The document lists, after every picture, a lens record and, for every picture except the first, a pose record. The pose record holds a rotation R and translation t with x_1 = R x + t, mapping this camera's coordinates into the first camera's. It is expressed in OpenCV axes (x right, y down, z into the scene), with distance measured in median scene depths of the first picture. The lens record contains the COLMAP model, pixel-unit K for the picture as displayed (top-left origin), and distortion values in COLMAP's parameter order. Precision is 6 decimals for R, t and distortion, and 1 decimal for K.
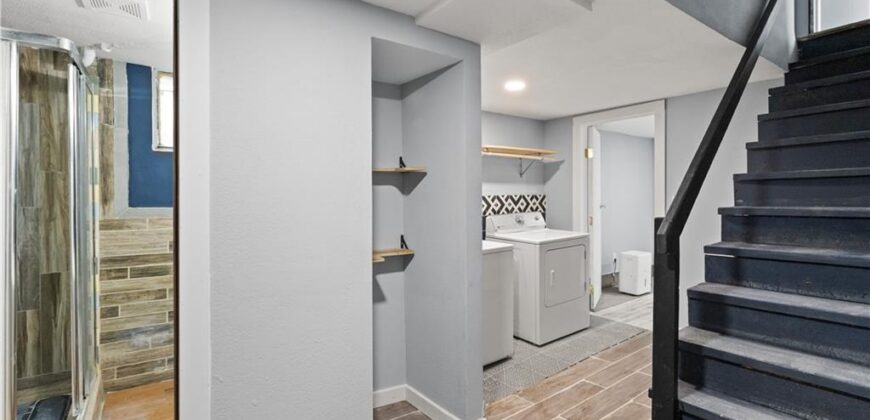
lens RADIAL K [[401.2, 0, 435.7], [0, 401.2, 192.4], [0, 0, 1]] dist [0.000756, 0.000123]
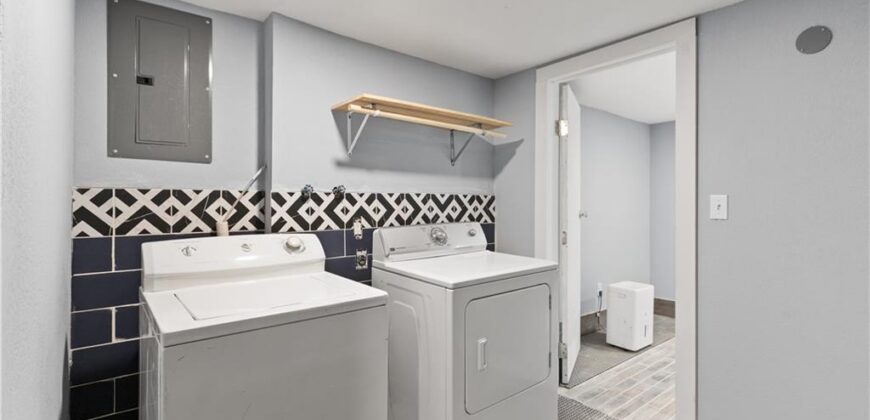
lens RADIAL K [[401.2, 0, 435.7], [0, 401.2, 192.4], [0, 0, 1]] dist [0.000756, 0.000123]
pose [[0.999160, 0.017373, 0.037124, 0.165964], [-0.016532, 0.999602, -0.022846, 0.018105], [-0.037506, 0.022213, 0.999049, 0.389530]]
